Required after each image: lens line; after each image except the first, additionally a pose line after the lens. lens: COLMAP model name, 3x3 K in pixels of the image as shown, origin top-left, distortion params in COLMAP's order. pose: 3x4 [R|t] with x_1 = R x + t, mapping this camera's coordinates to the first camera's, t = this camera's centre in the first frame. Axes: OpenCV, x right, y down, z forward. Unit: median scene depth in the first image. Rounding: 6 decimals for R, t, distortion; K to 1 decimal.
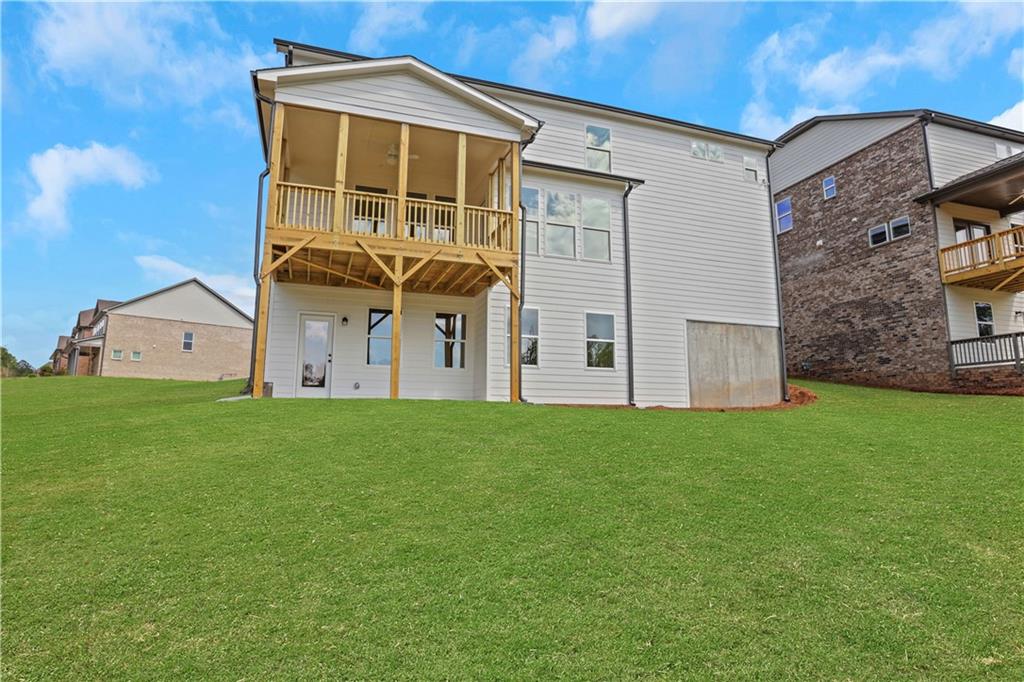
lens RADIAL K [[585.3, 0, 512.0], [0, 585.3, 341.0], [0, 0, 1]] dist [0.001027, 0.000268]
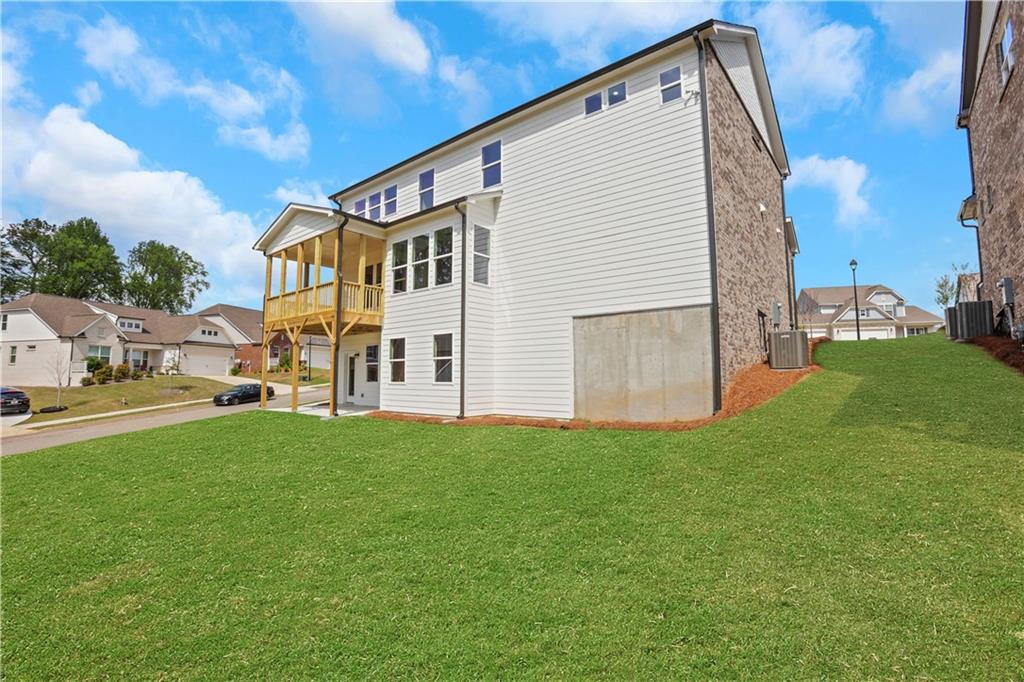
lens RADIAL K [[472.3, 0, 512.0], [0, 472.3, 341.0], [0, 0, 1]] dist [-0.004193, 0.000069]
pose [[0.512262, -0.066354, -0.856262, 0.854095], [0.134837, 0.990860, 0.003882, -0.015918], [0.848179, -0.117444, 0.516527, 0.556028]]
